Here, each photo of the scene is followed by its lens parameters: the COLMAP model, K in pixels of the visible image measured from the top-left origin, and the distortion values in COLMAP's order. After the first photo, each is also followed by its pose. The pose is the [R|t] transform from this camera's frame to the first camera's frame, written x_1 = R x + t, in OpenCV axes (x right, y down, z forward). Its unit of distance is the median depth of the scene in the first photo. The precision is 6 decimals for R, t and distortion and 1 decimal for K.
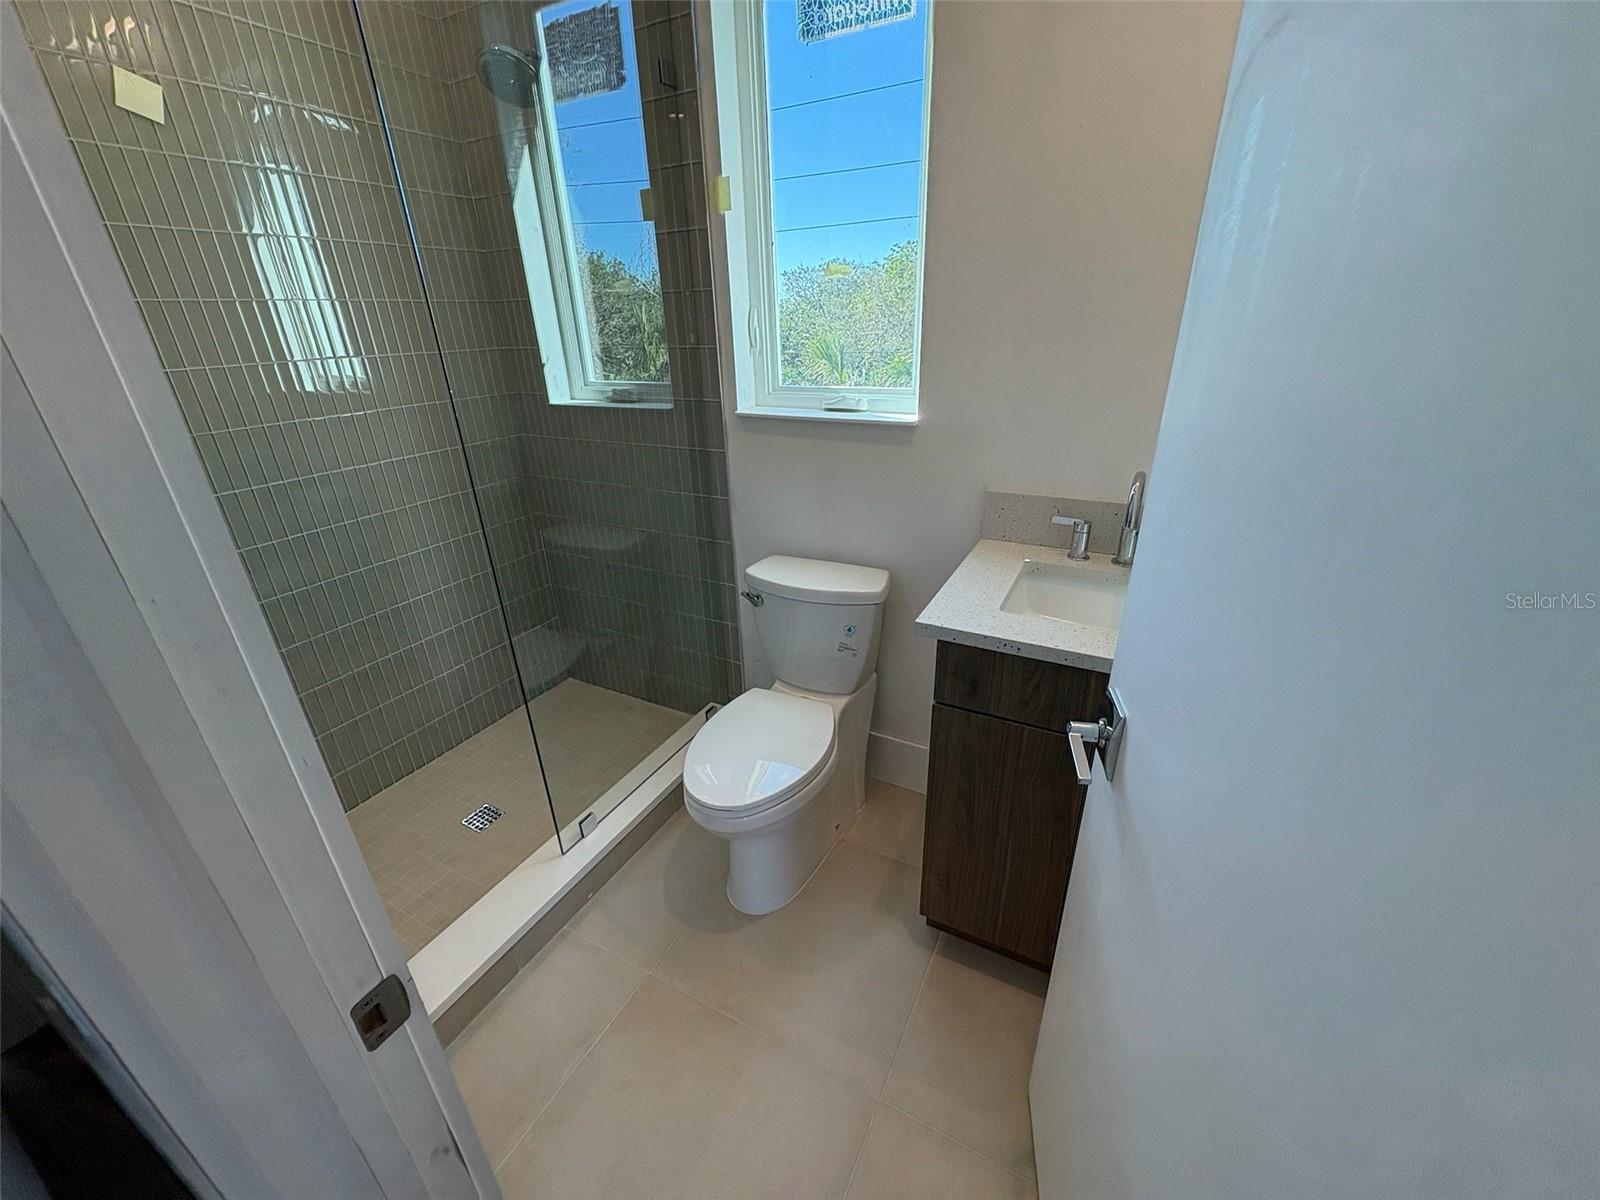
lens RADIAL K [[637.6, 0, 799.9], [0, 637.6, 603.5], [0, 0, 1]] dist [-0.001584, 0.000114]
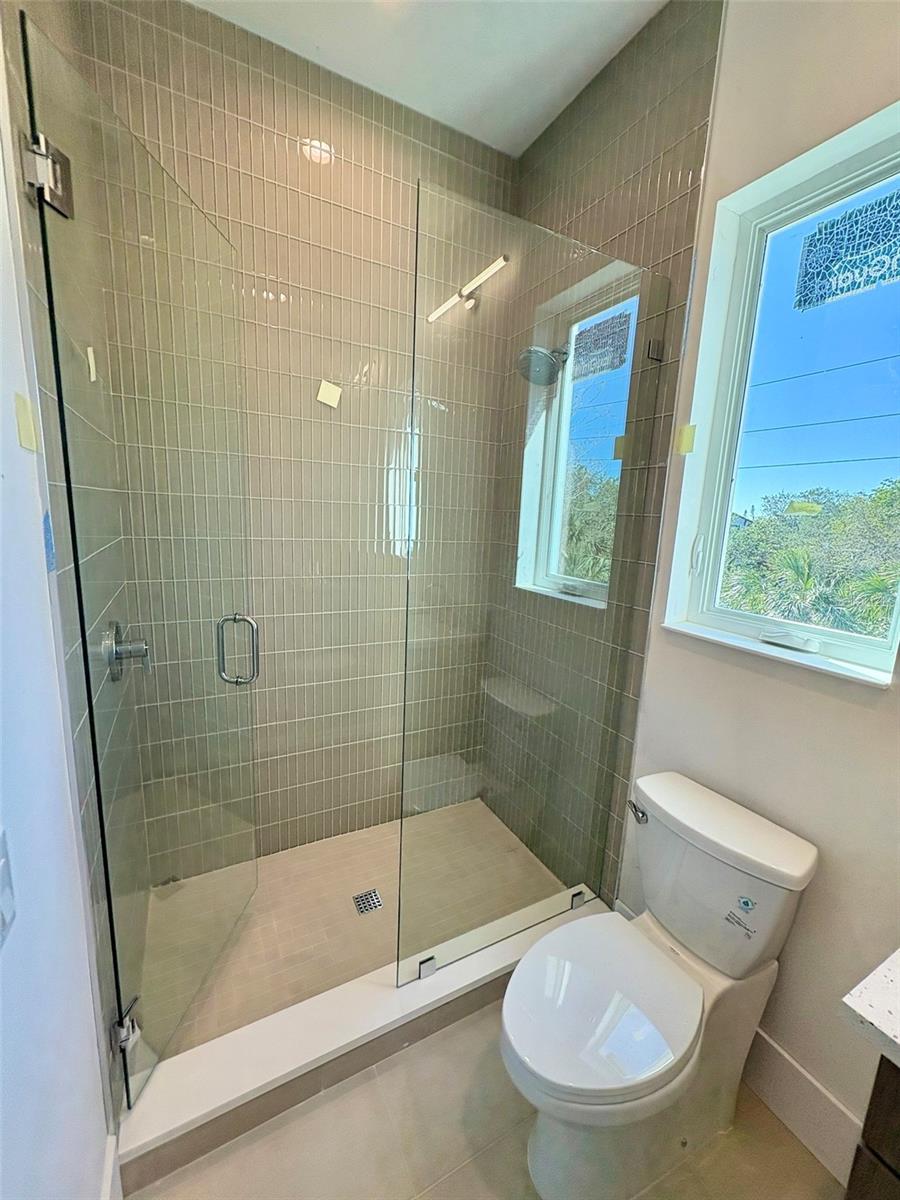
lens RADIAL K [[478.2, 0, 449.9], [0, 478.2, 600.0], [0, 0, 1]] dist [-0.001584, 0.000114]
pose [[0.827019, 0.163879, -0.537758, 0.026367], [-0.292857, 0.942111, -0.163283, -0.106625], [0.479869, 0.292524, 0.827137, 0.170922]]
